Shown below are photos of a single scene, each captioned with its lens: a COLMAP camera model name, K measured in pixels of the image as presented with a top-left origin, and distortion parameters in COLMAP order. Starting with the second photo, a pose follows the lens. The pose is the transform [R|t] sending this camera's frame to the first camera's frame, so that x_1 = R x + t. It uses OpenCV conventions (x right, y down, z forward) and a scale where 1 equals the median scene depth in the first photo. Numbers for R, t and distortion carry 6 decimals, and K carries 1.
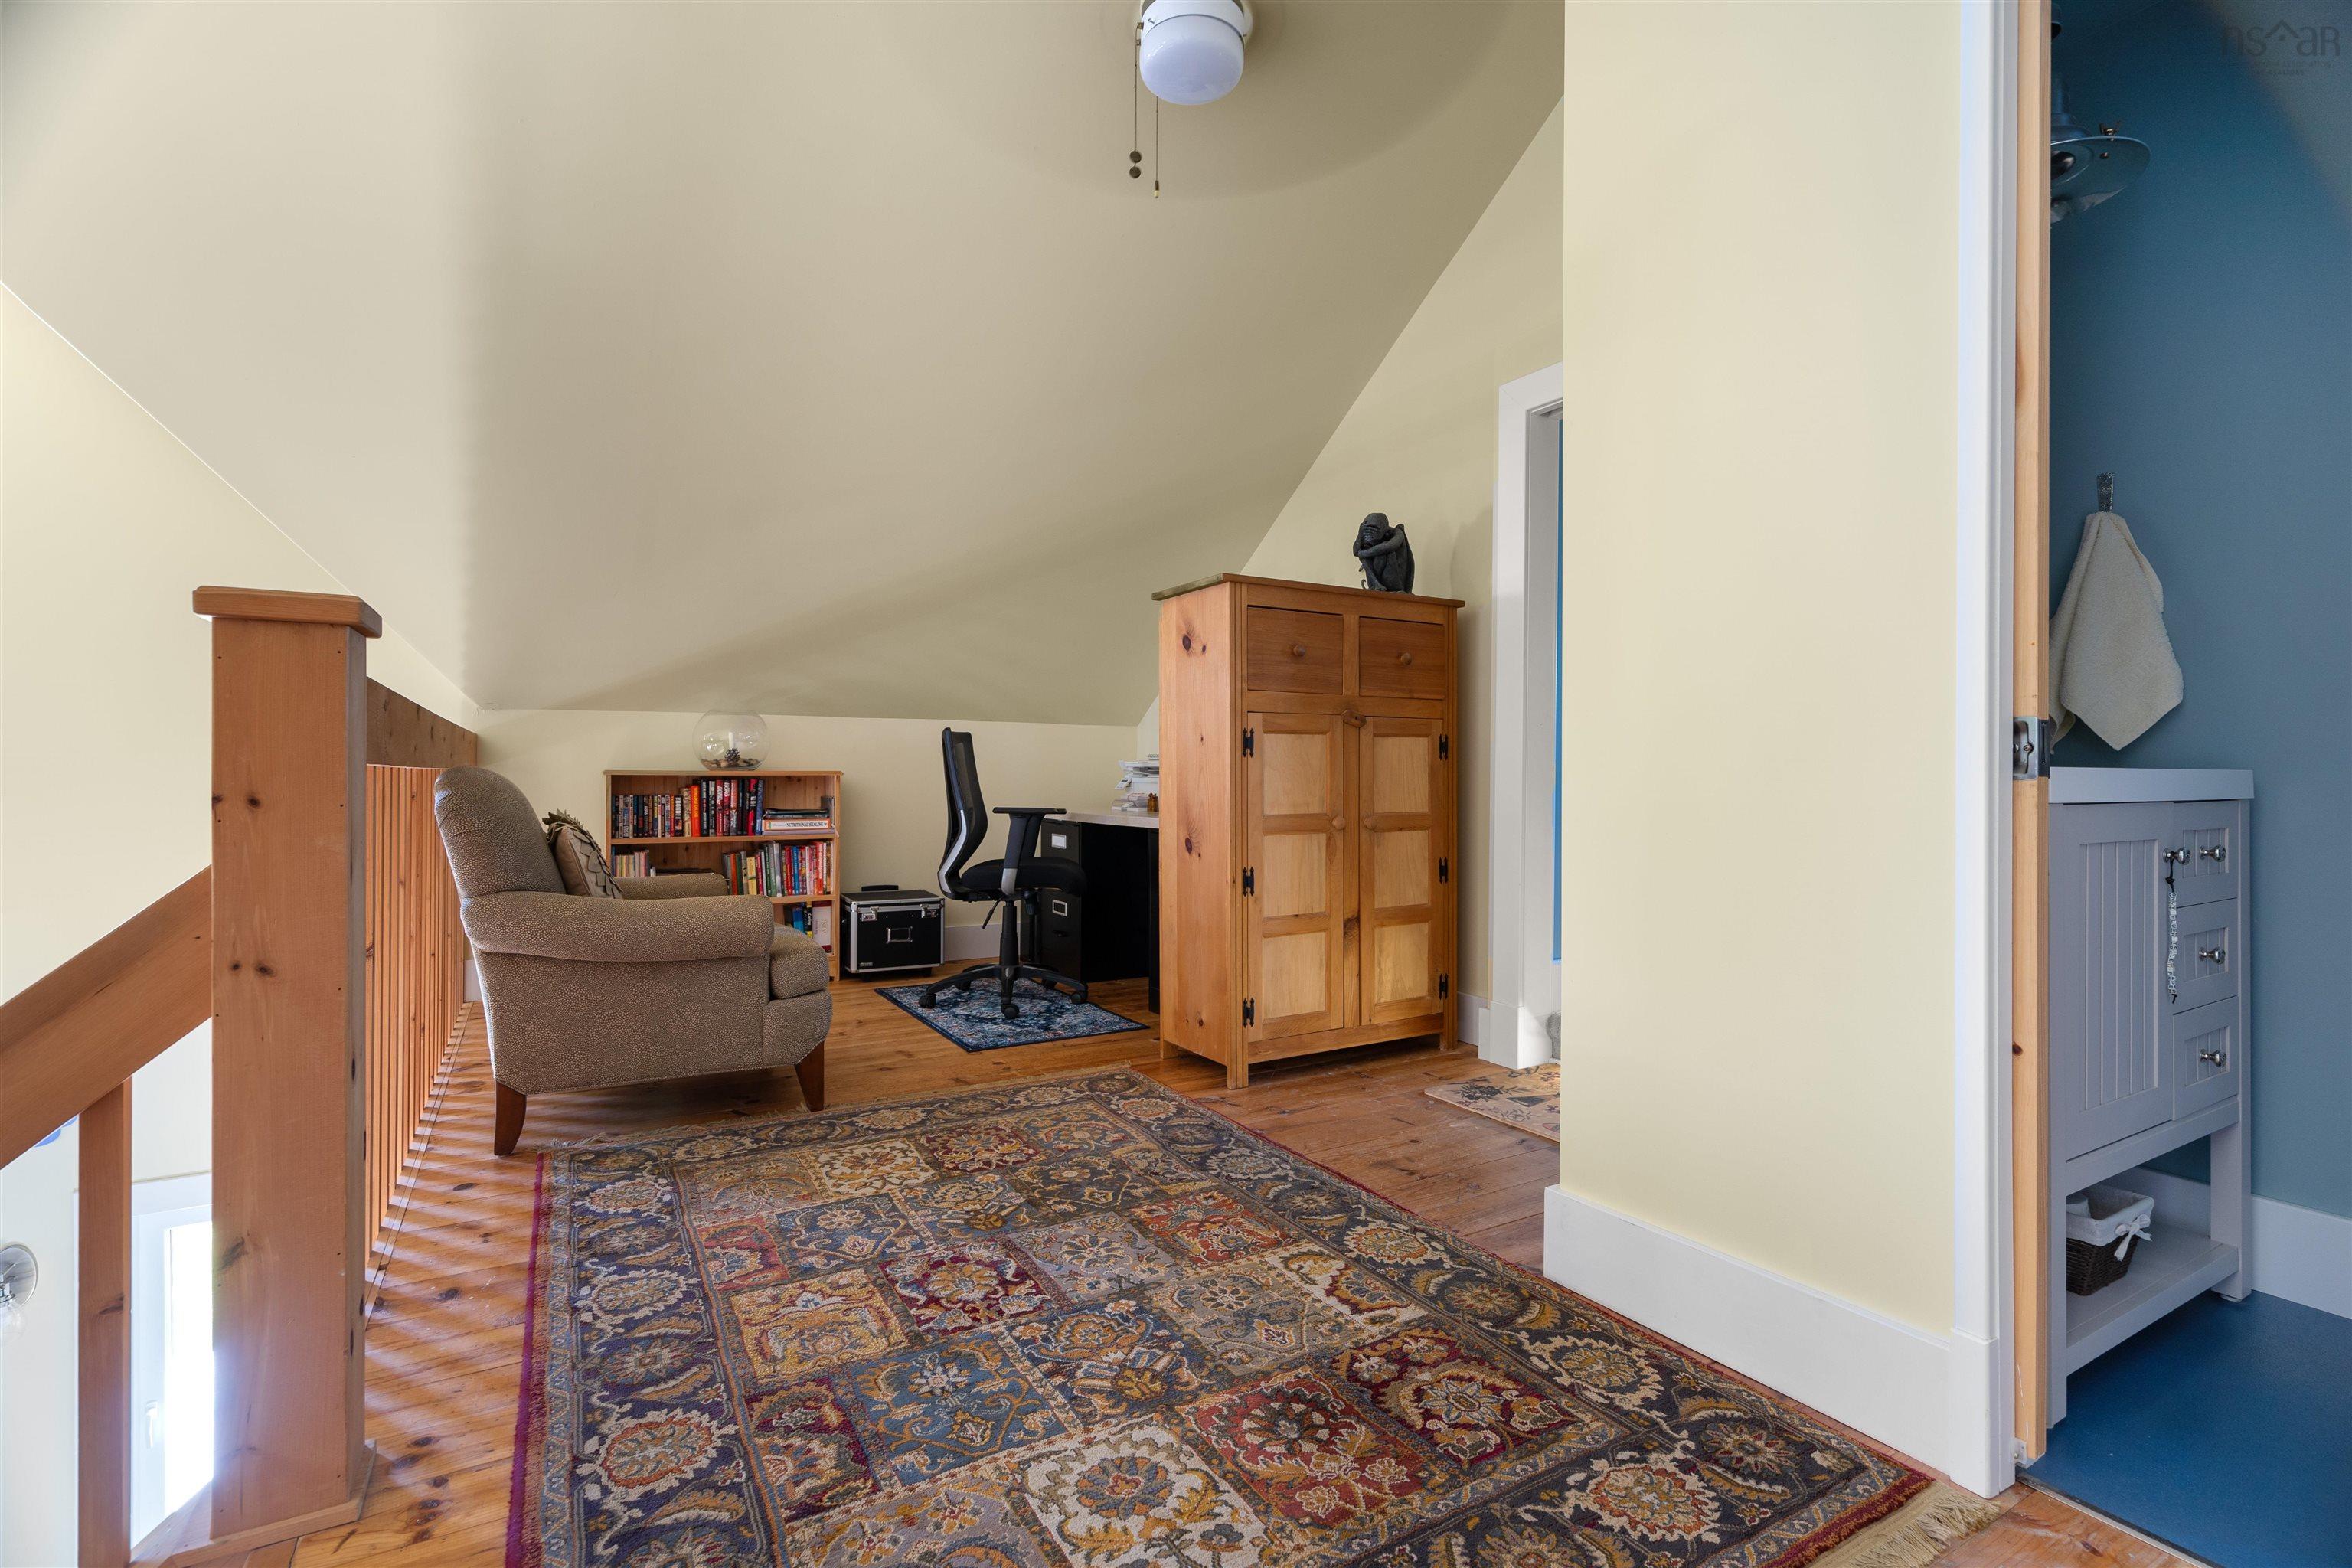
lens RADIAL K [[1068.1, 0, 1176.0], [0, 1068.1, 784.0], [0, 0, 1]] dist [0.000578, 0.000040]
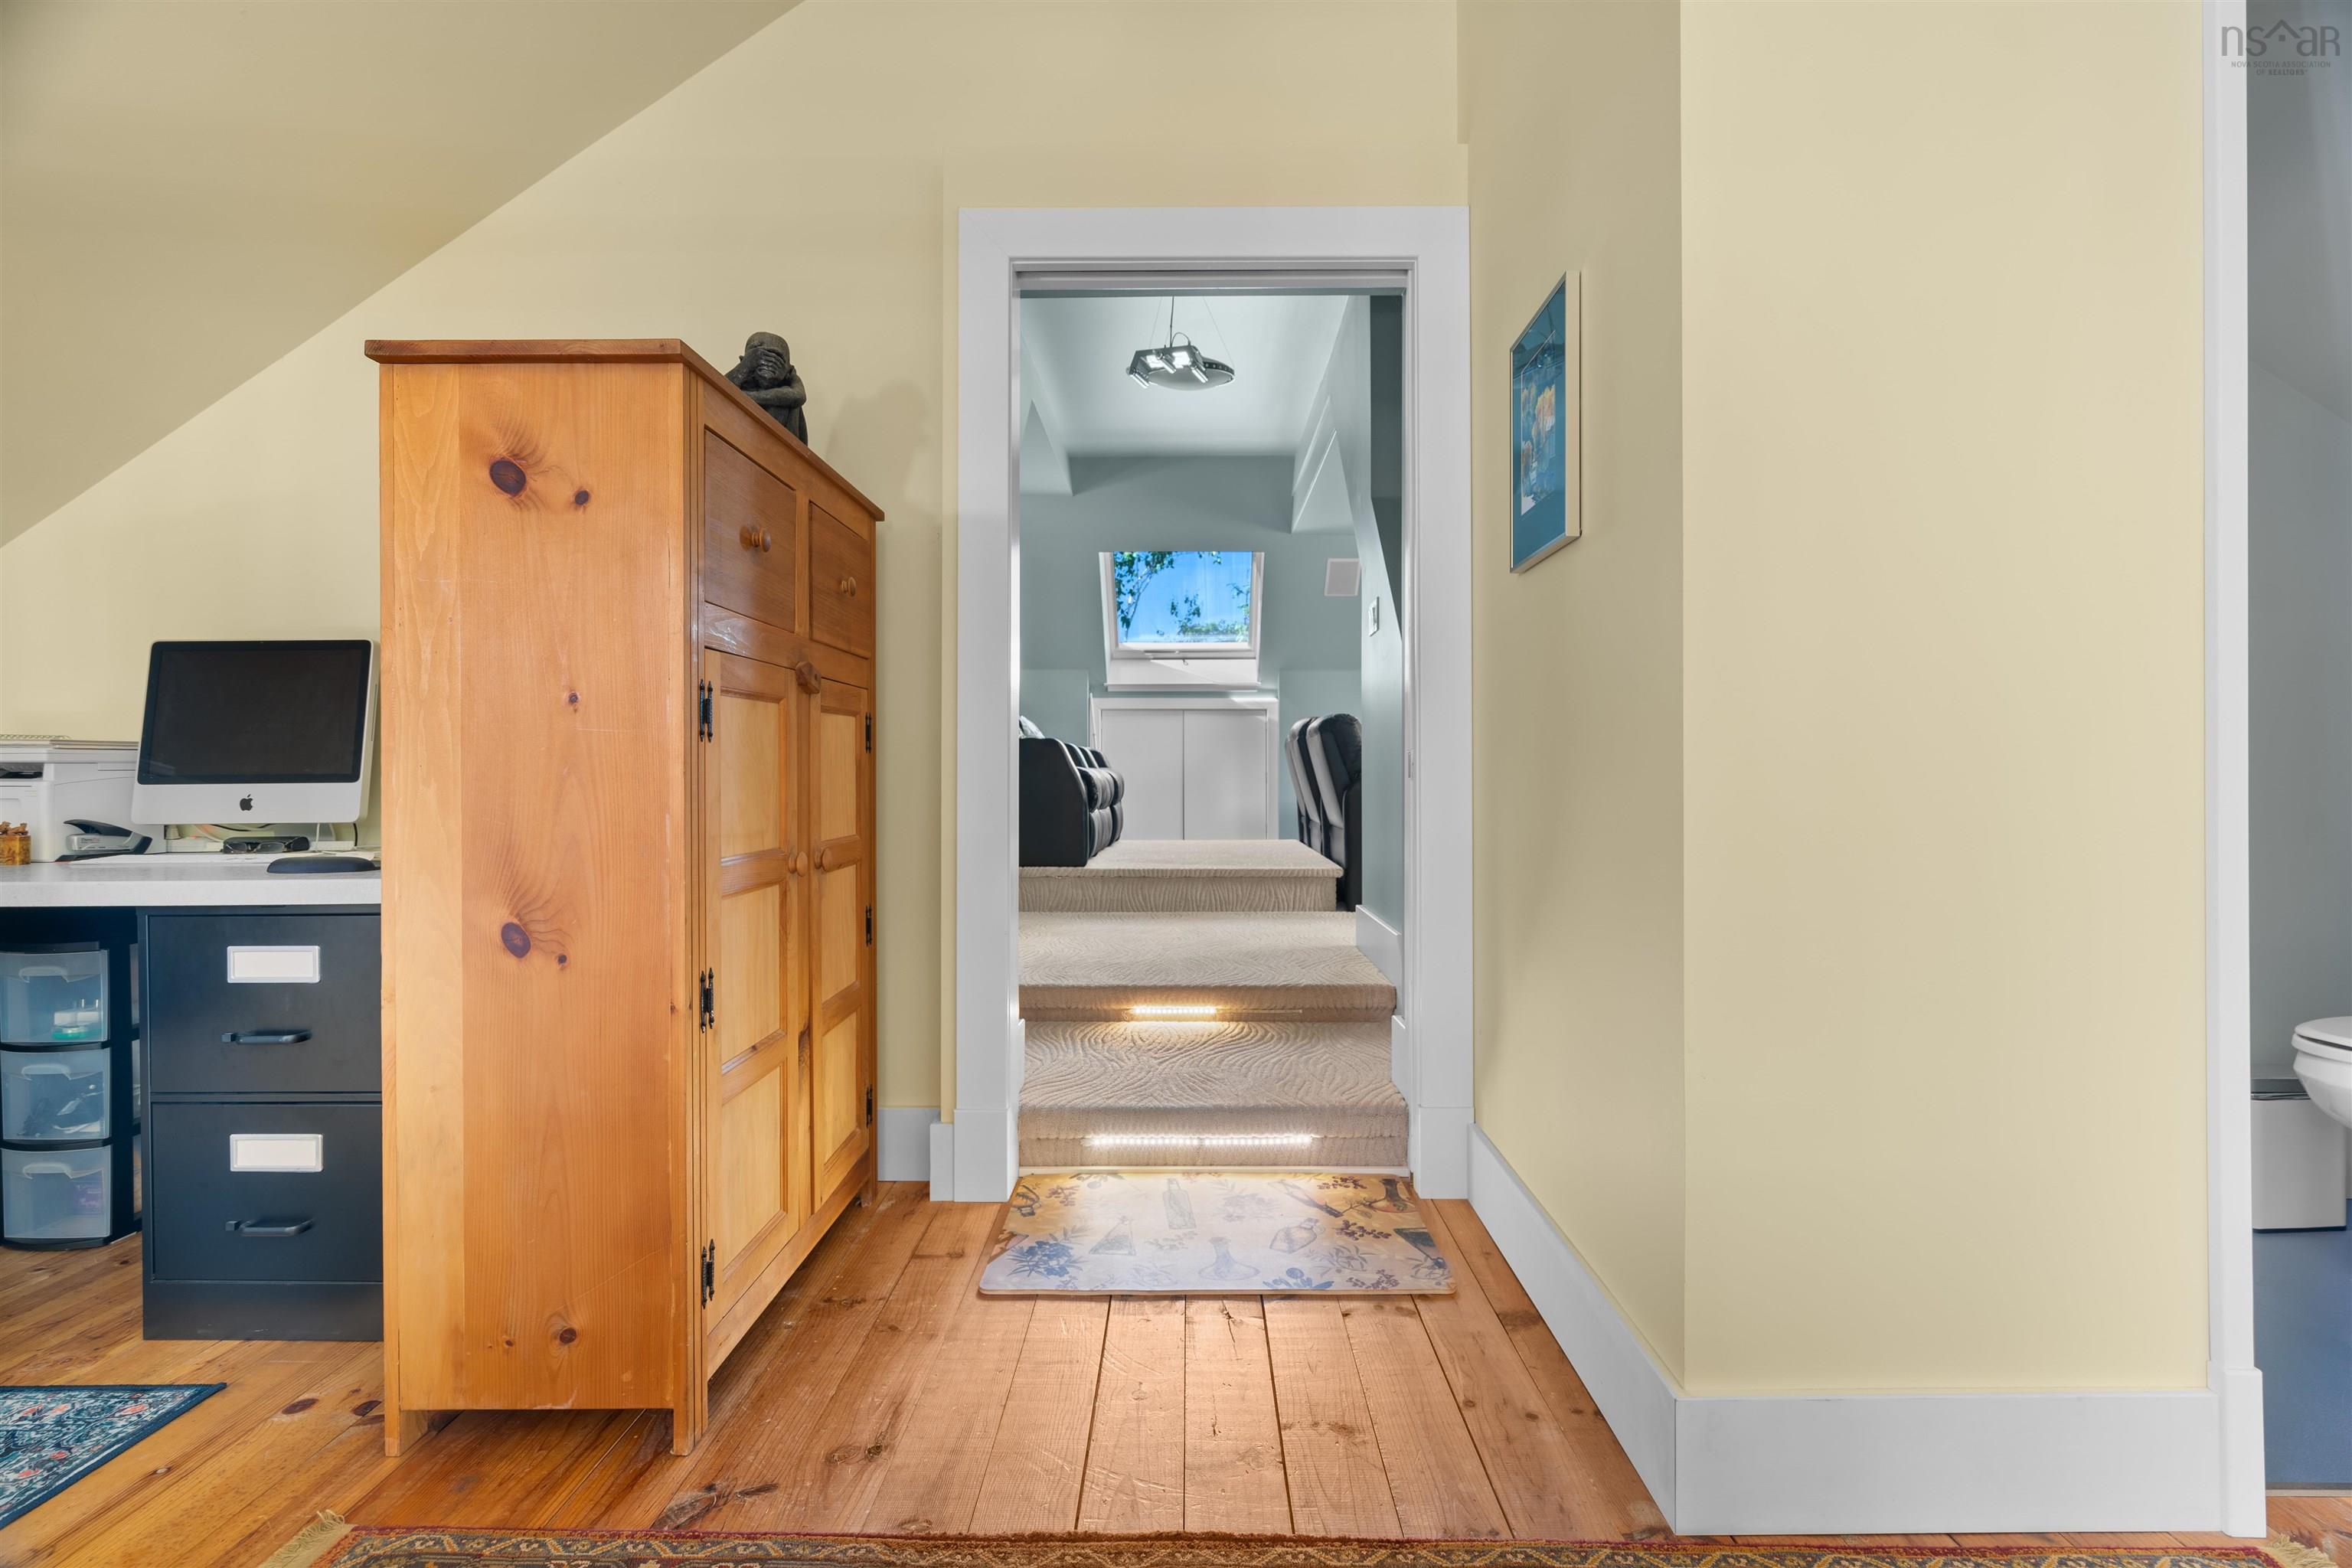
lens RADIAL K [[1068.1, 0, 1176.0], [0, 1068.1, 784.0], [0, 0, 1]] dist [0.000578, 0.000040]
pose [[0.516218, -0.004663, 0.856445, -0.288608], [0.009515, 0.999955, -0.000290, -0.005189], [-0.856405, 0.008299, 0.516239, 0.701584]]
